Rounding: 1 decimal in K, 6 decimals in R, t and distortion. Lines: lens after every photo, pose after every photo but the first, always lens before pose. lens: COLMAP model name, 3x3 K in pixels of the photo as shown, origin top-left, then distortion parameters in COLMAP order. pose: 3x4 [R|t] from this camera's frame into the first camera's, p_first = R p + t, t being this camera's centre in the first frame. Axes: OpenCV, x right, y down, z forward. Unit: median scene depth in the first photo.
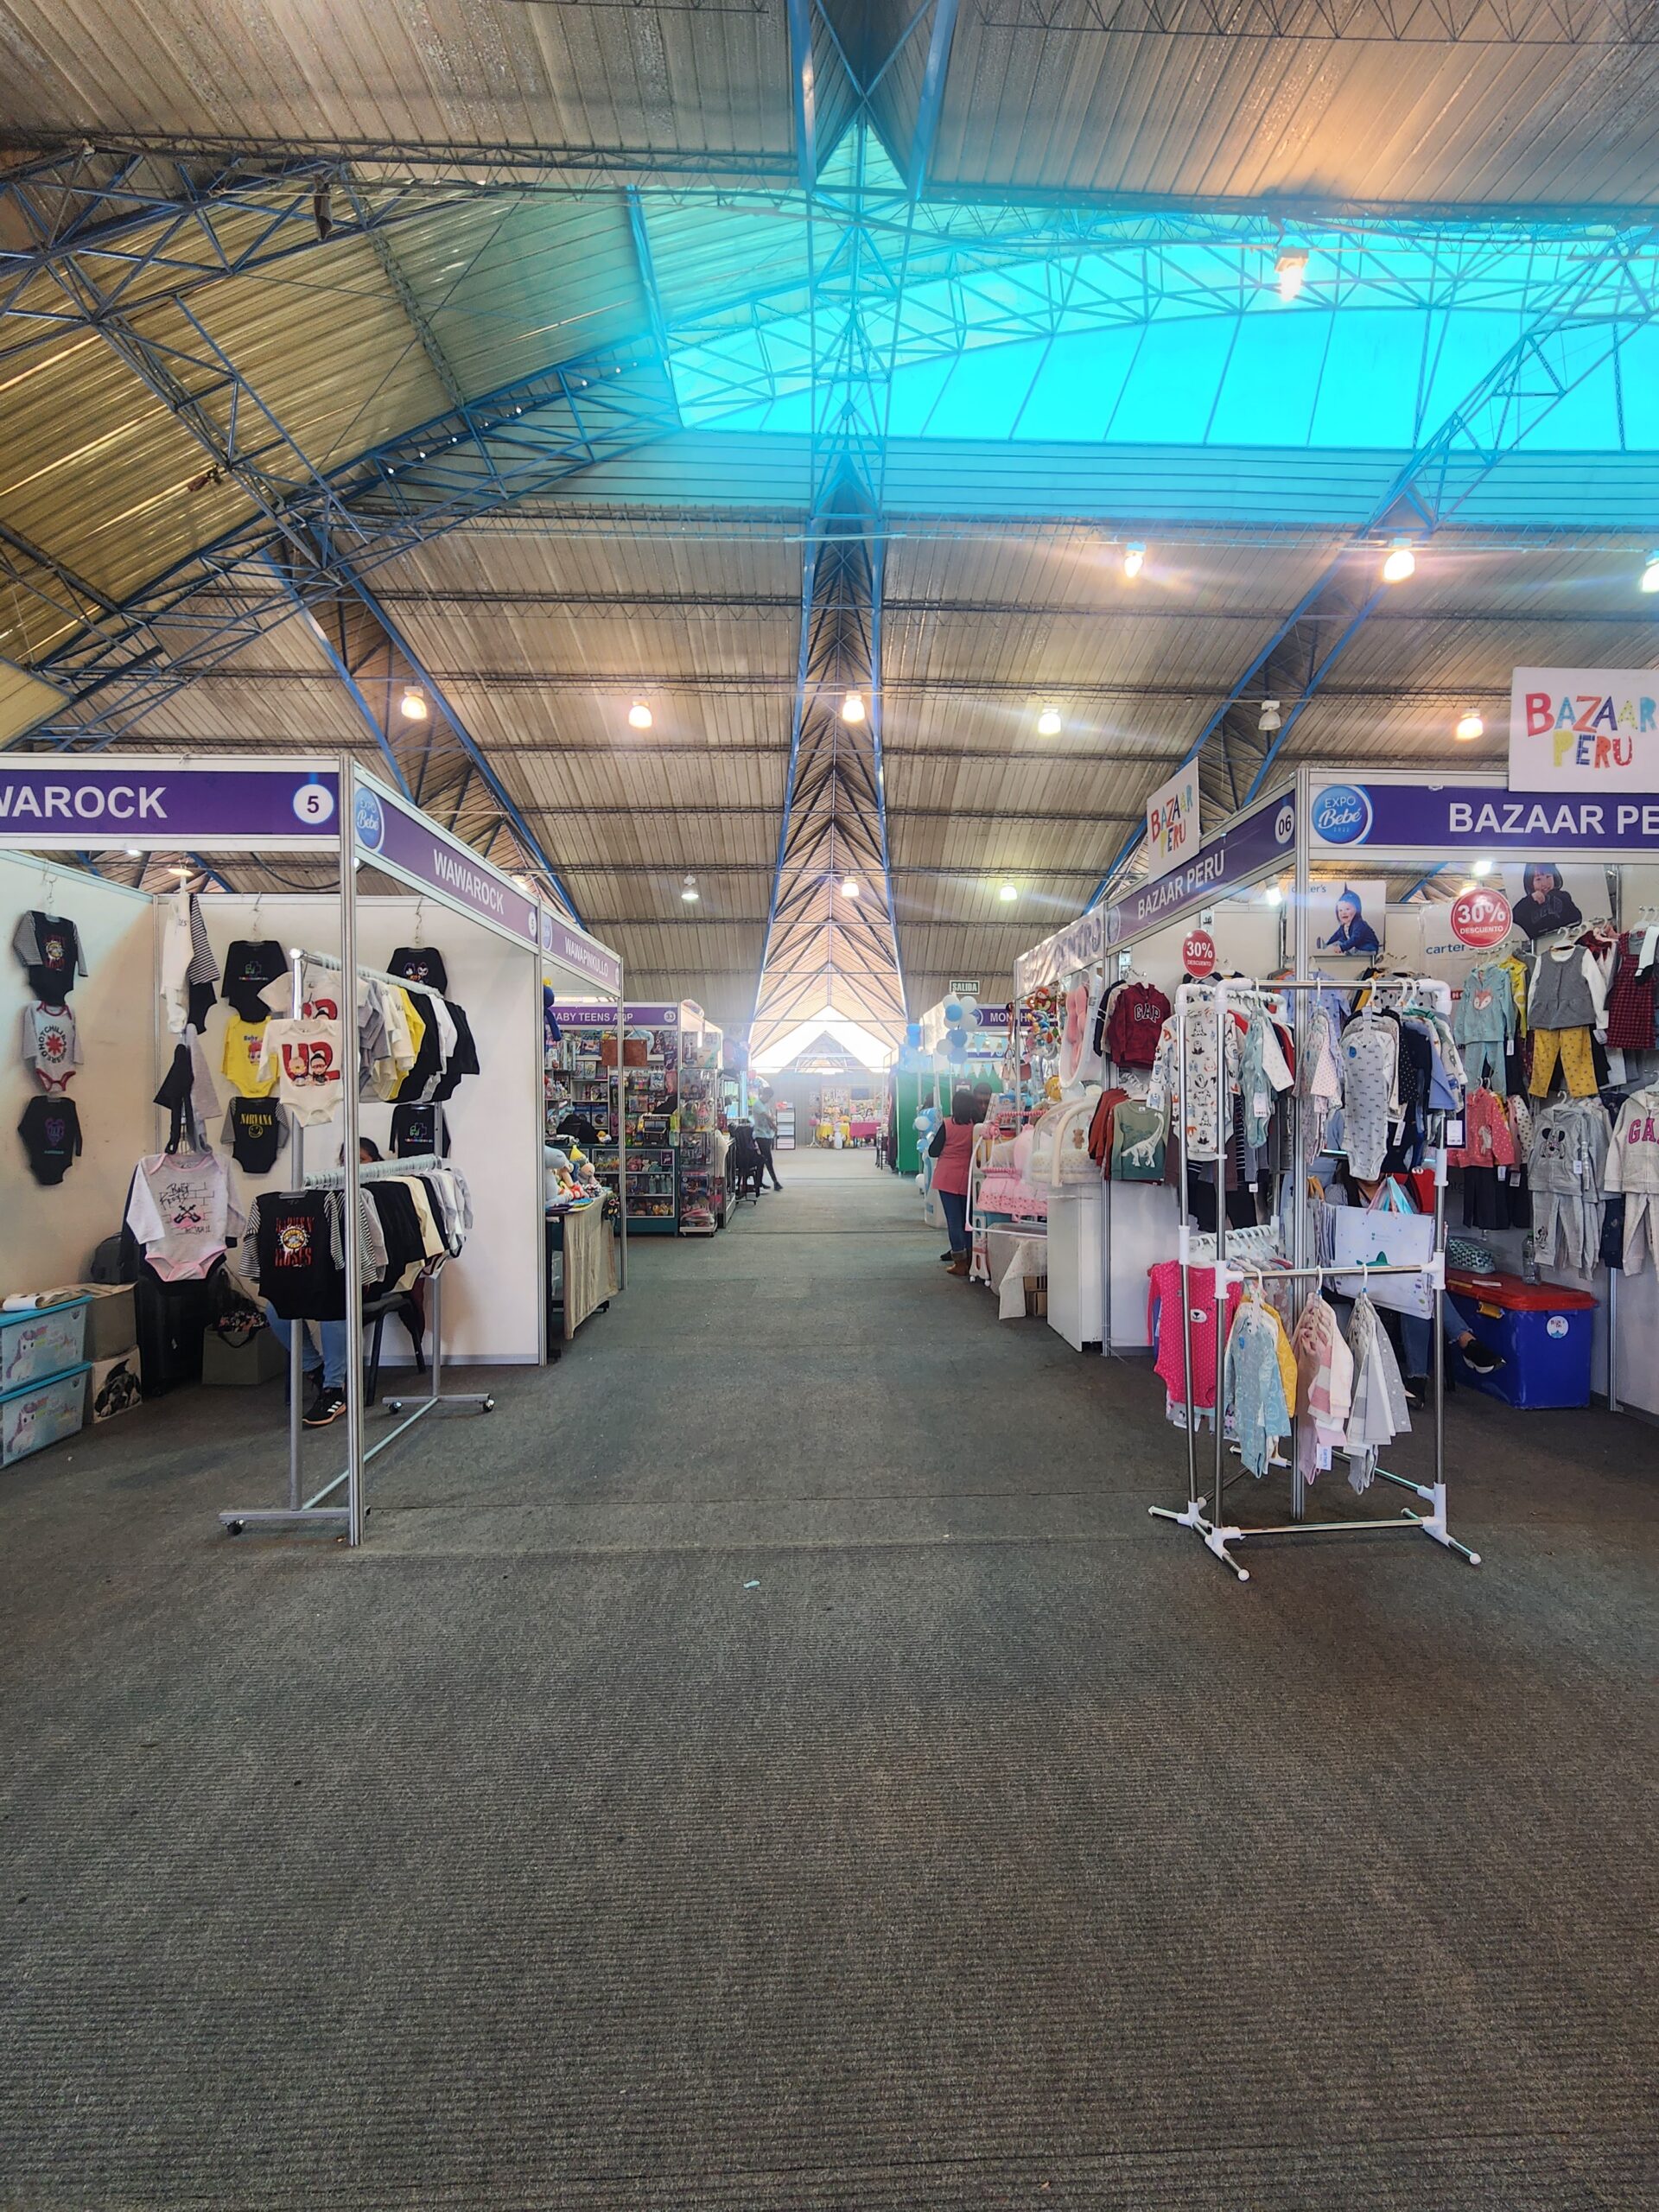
lens RADIAL K [[877.1, 0, 827.0], [0, 877.1, 1075.8], [0, 0, 1]] dist [0.015814, 0.000344]
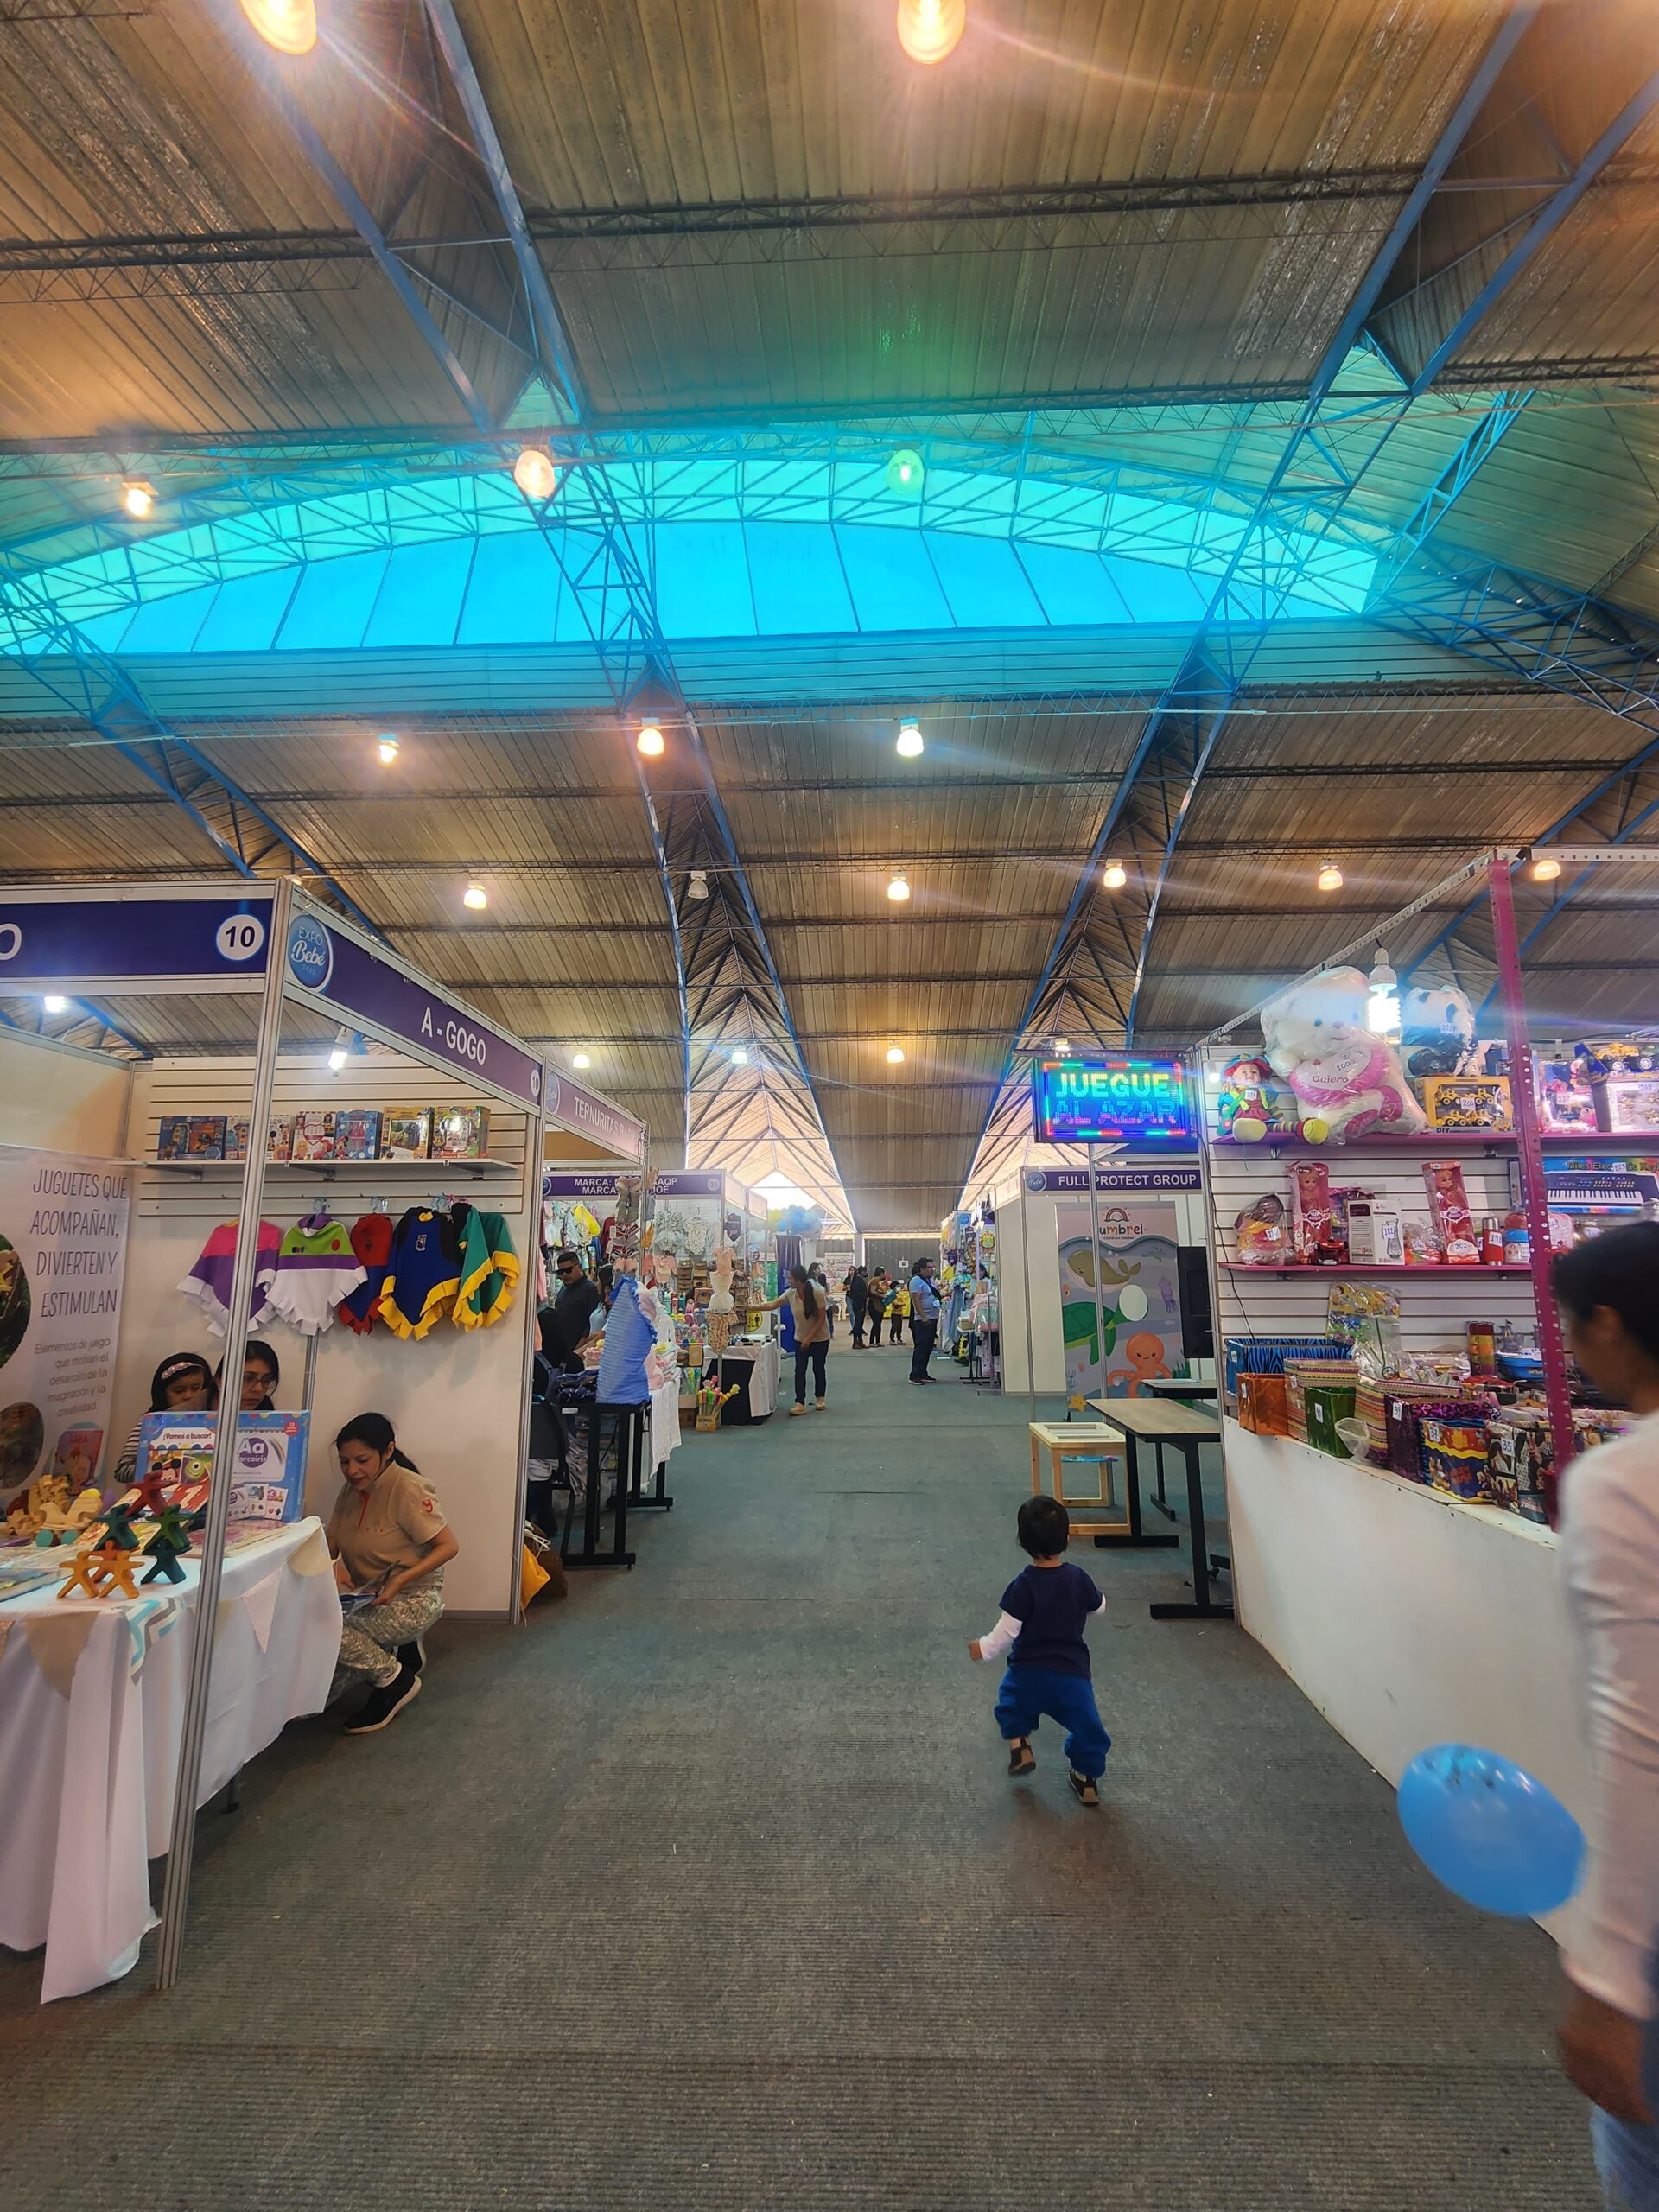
lens RADIAL K [[913.6, 0, 829.5], [0, 913.6, 1106.0], [0, 0, 1]] dist [0.010514, 0.000010]
pose [[0.996509, -0.018623, -0.081377, 0.355807], [0.006080, 0.988401, -0.151746, -0.001286], [0.083260, 0.150722, 0.985064, 0.017648]]
